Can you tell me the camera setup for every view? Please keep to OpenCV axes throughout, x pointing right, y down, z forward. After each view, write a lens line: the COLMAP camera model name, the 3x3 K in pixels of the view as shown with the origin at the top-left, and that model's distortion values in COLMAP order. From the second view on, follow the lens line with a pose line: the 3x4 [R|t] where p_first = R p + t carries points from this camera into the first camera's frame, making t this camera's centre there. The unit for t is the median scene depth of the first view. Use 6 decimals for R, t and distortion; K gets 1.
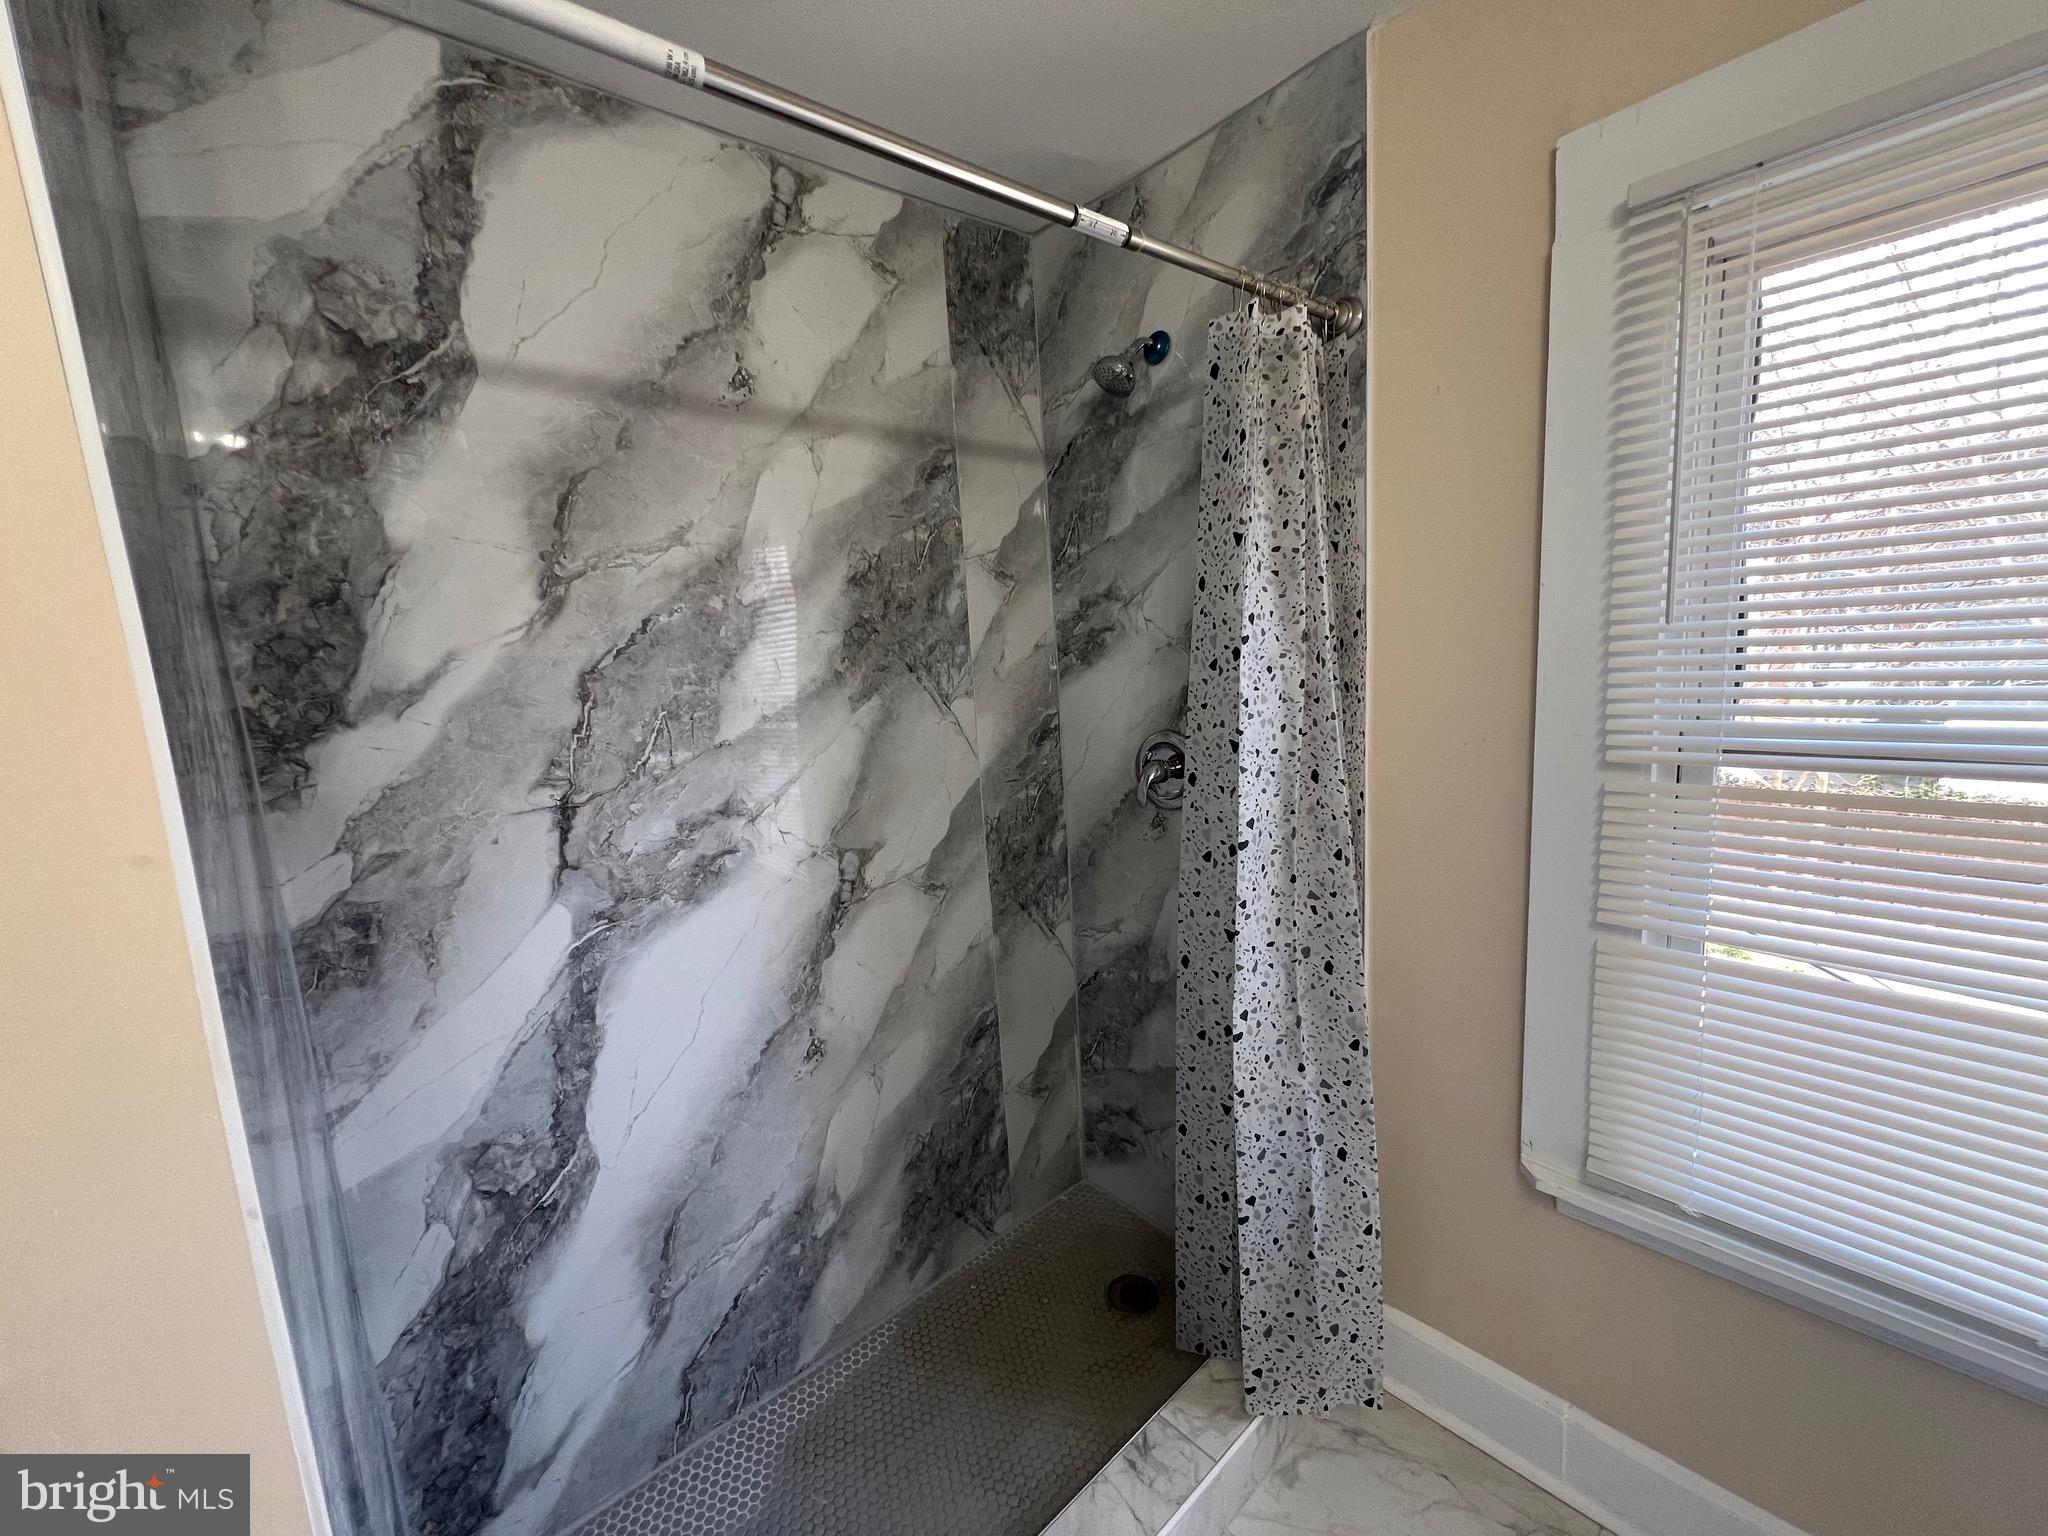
lens RADIAL K [[823.6, 0, 1018.5], [0, 823.6, 765.3], [0, 0, 1]] dist [-0.002287, 0.000675]
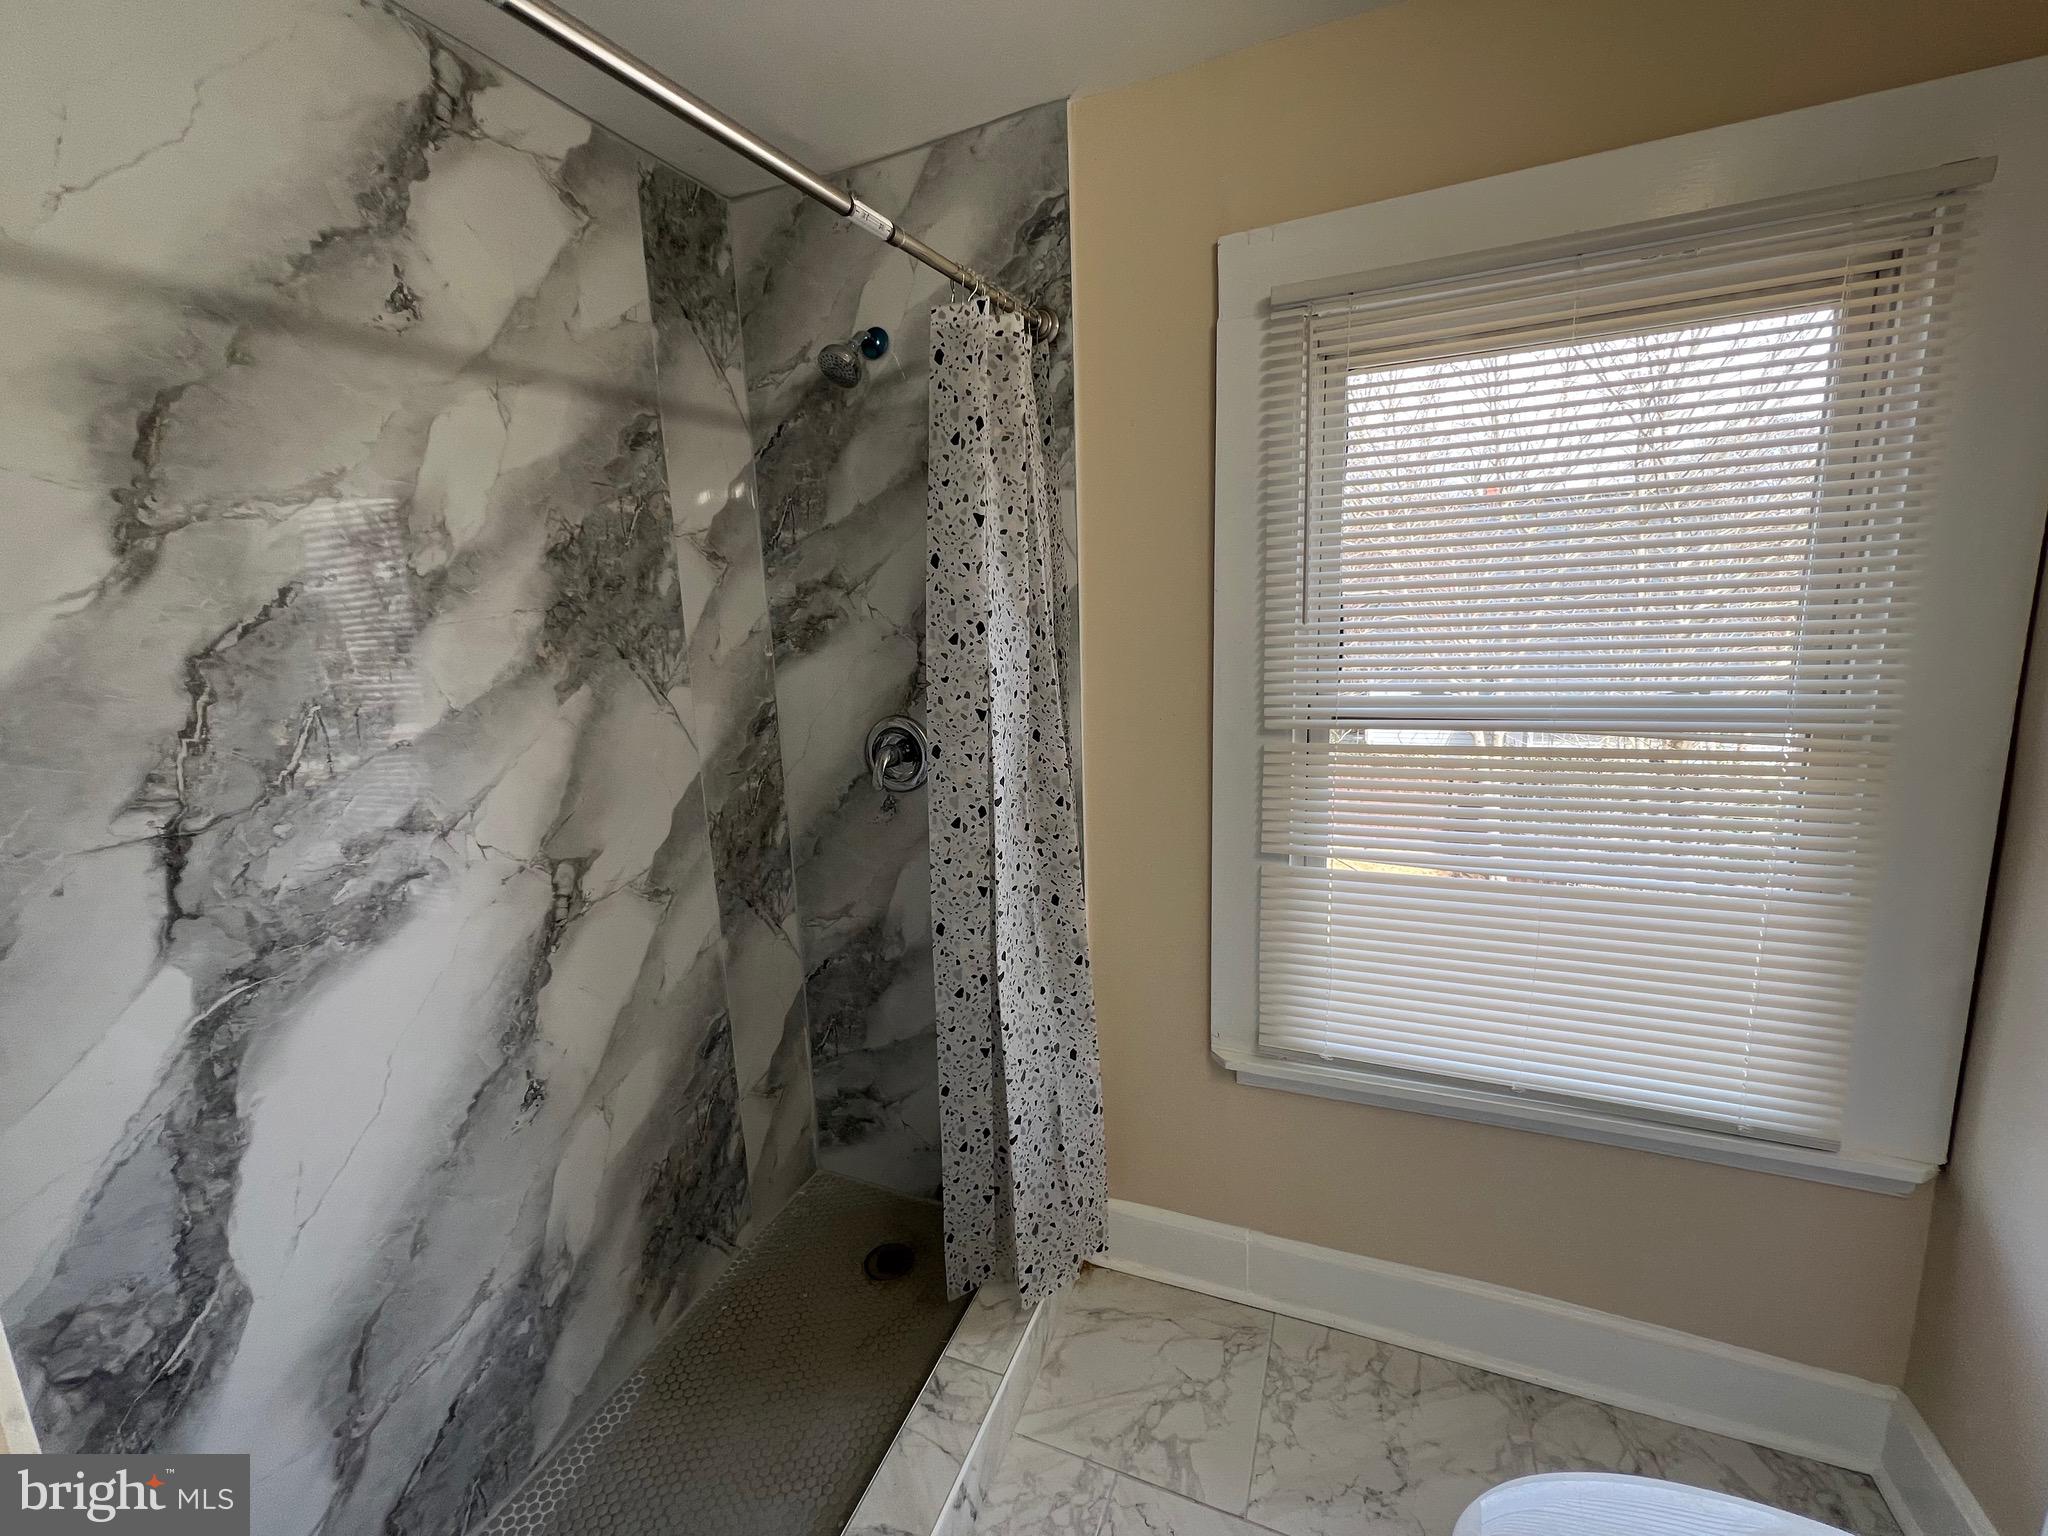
lens RADIAL K [[823.6, 0, 1018.5], [0, 823.6, 765.3], [0, 0, 1]] dist [-0.002287, 0.000675]
pose [[0.899404, -0.051866, 0.434030, -0.162285], [0.046925, 0.998654, 0.022097, 0.005172], [-0.434592, 0.000493, 0.900627, -0.003176]]
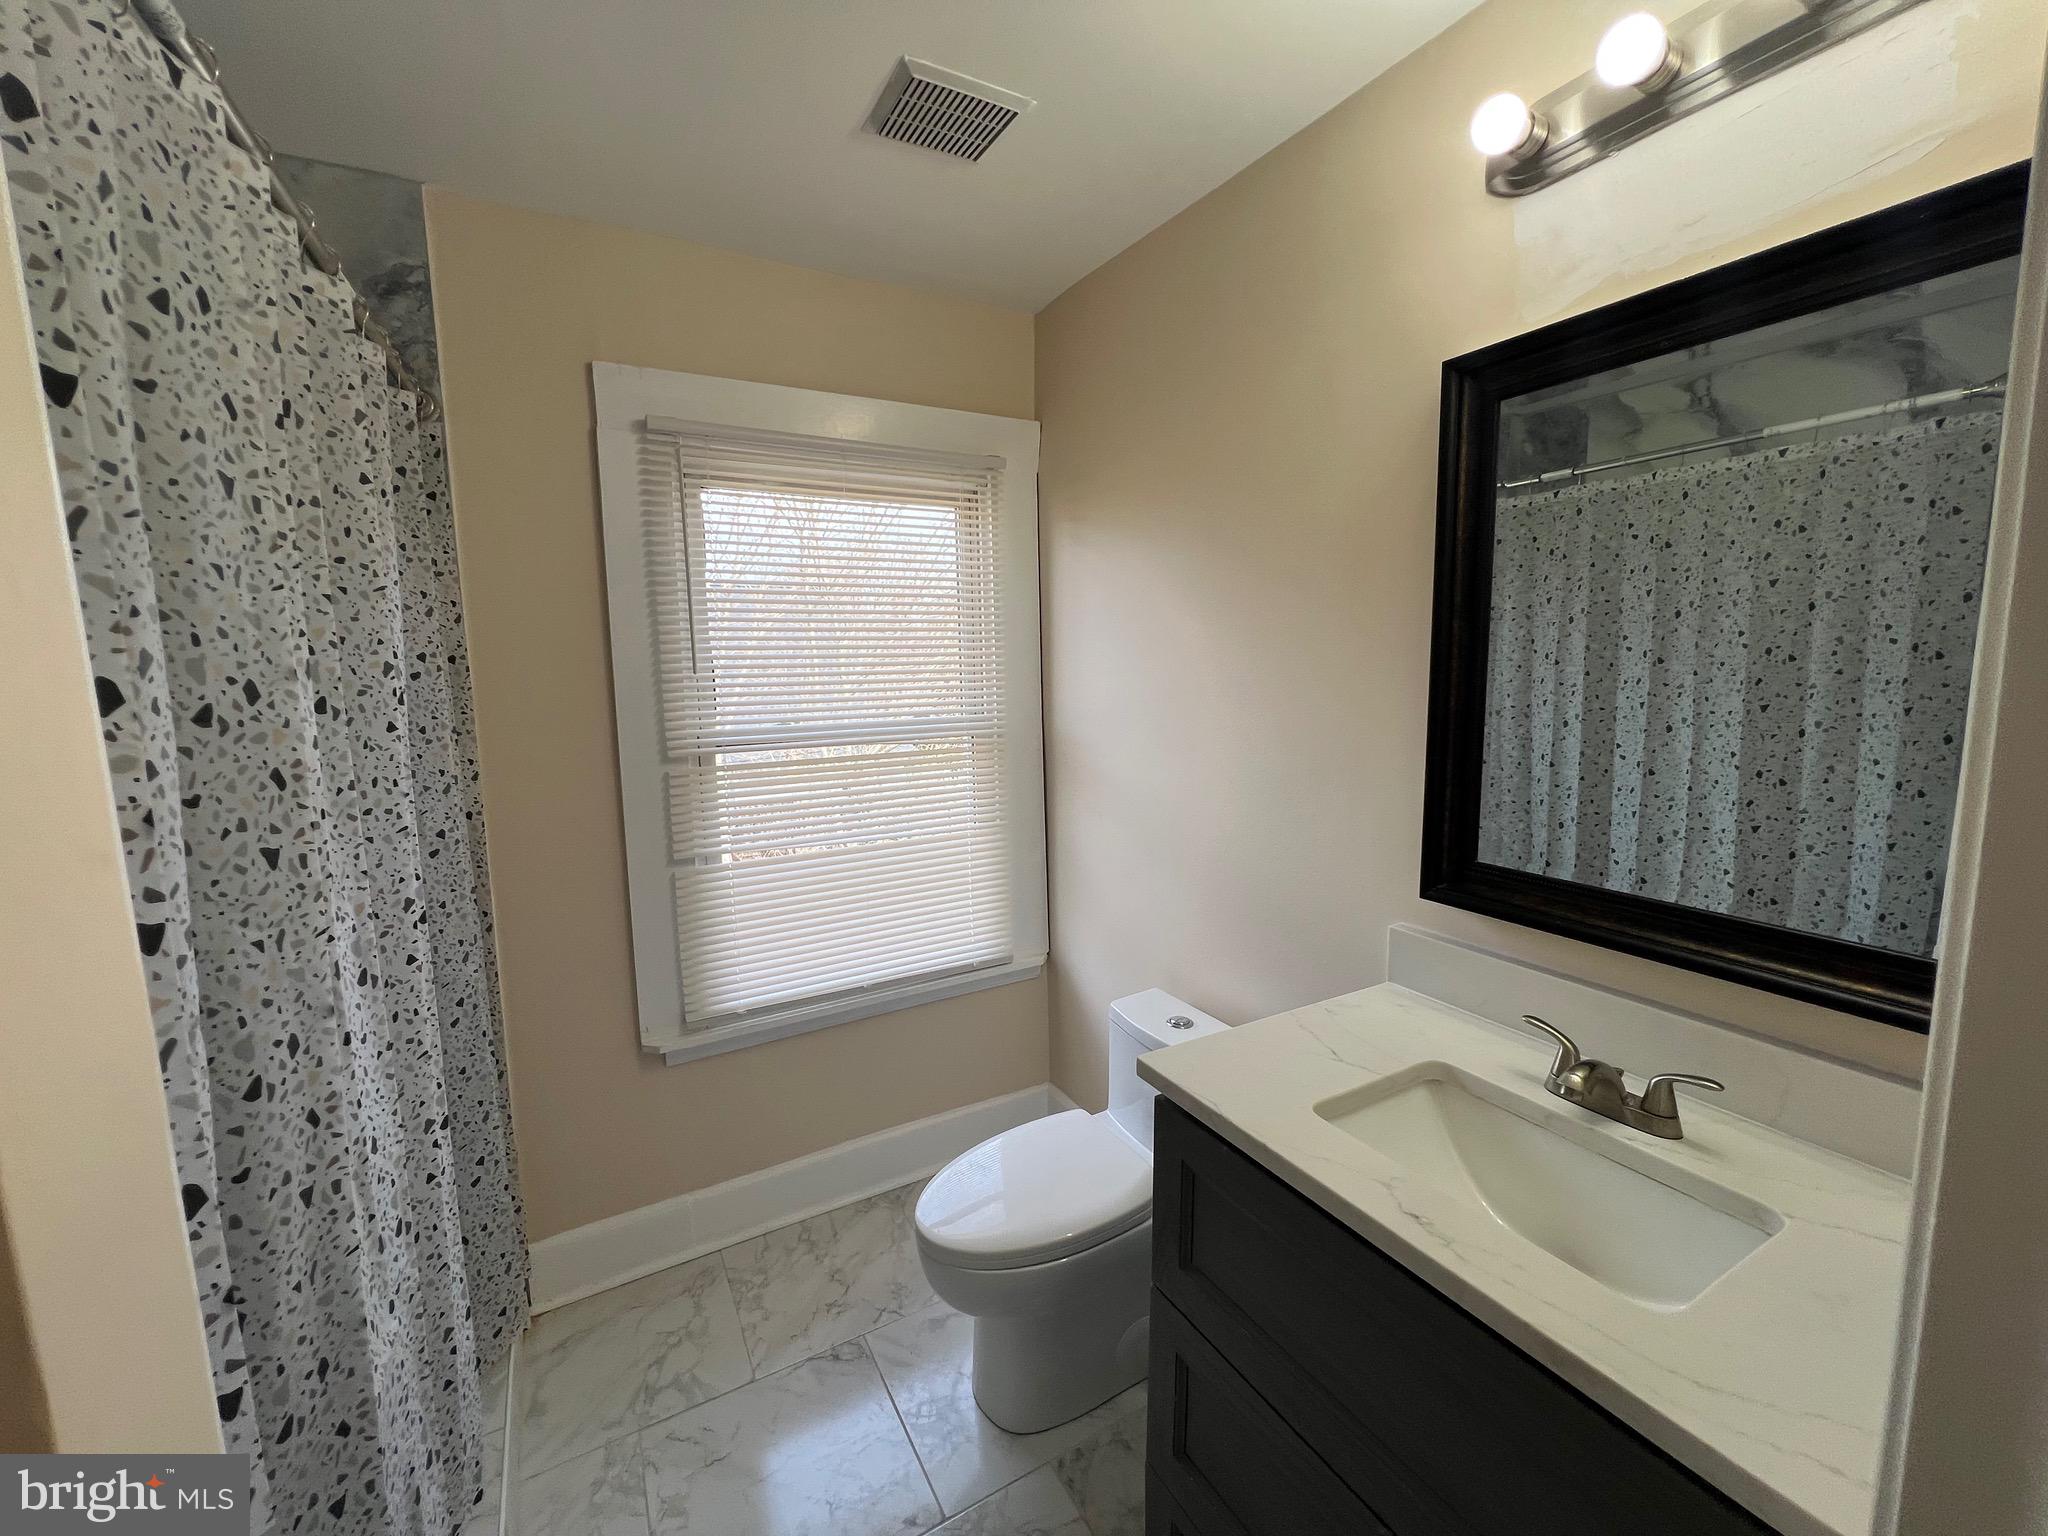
lens RADIAL K [[823.6, 0, 1018.5], [0, 823.6, 765.3], [0, 0, 1]] dist [-0.002287, 0.000675]
pose [[0.209195, -0.061807, 0.975919, -0.564511], [0.145919, 0.988800, 0.031344, 0.047411], [-0.966926, 0.135848, 0.215871, -0.004887]]
